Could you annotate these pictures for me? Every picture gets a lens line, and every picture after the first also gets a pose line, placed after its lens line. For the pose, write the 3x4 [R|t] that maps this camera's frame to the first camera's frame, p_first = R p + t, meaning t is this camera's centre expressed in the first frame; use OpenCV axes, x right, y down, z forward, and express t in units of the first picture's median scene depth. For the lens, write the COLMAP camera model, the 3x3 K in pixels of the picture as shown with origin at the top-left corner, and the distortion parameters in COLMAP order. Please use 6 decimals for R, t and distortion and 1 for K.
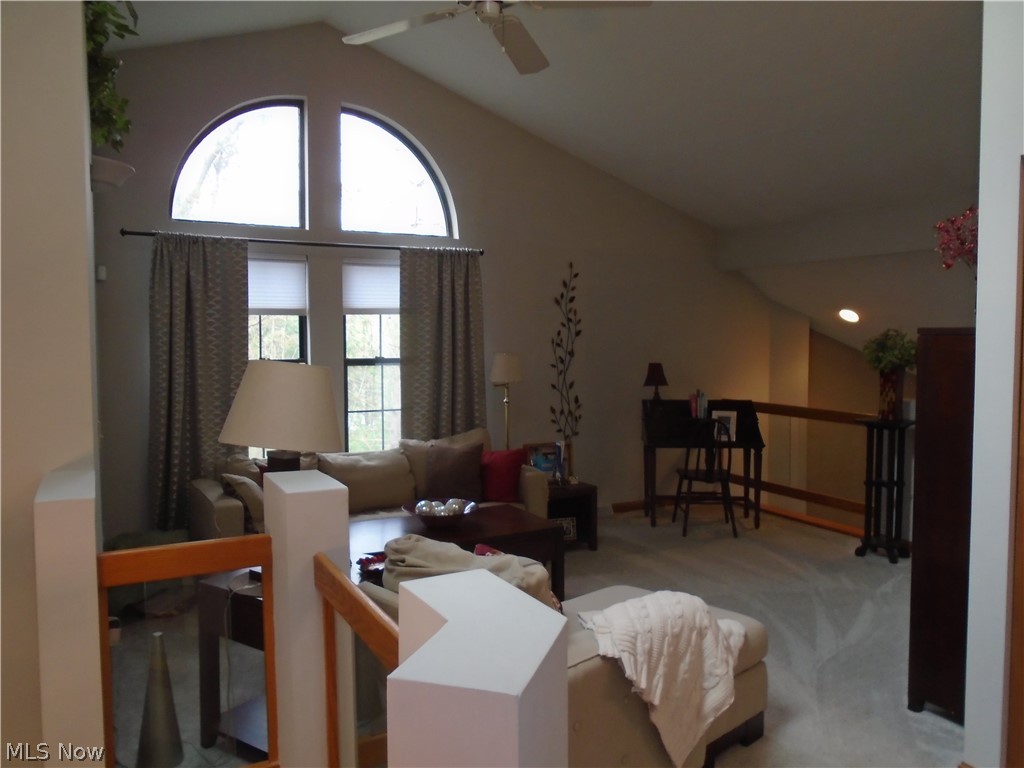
lens RADIAL K [[781.5, 0, 512.0], [0, 781.5, 384.0], [0, 0, 1]] dist [-0.019505, -0.001145]
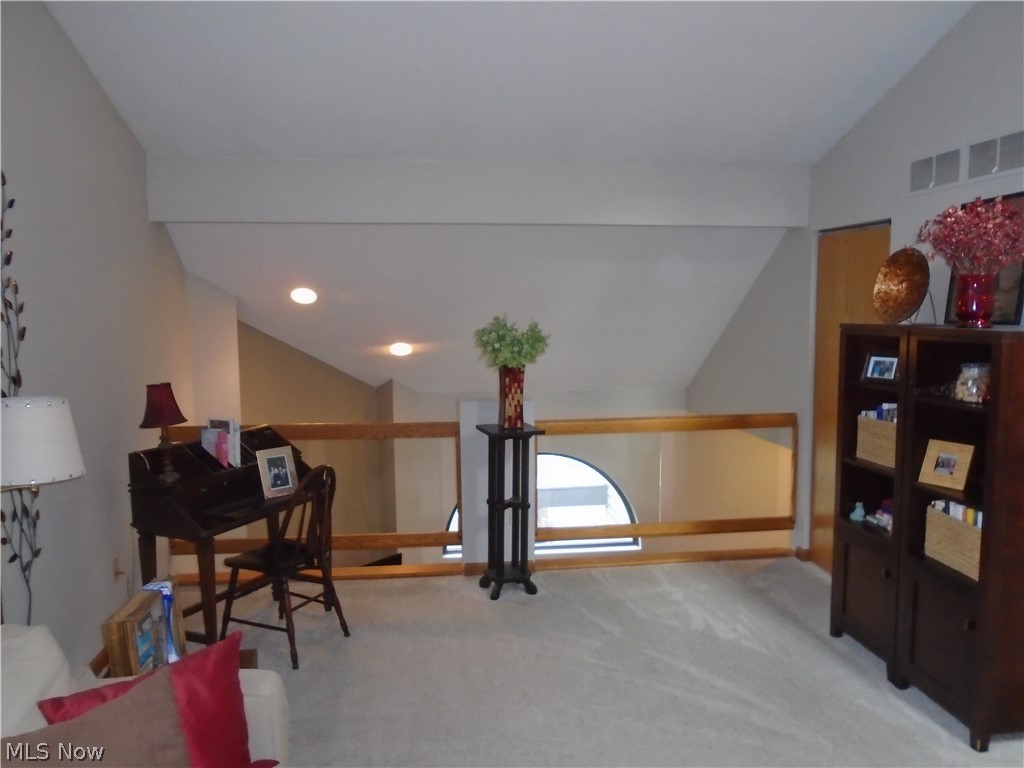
lens RADIAL K [[781.5, 0, 512.0], [0, 781.5, 384.0], [0, 0, 1]] dist [-0.019505, -0.001145]
pose [[0.348336, -0.099063, 0.932121, -0.237616], [0.059329, 0.994736, 0.083547, -0.057181], [-0.935490, 0.026200, 0.352379, 0.581406]]
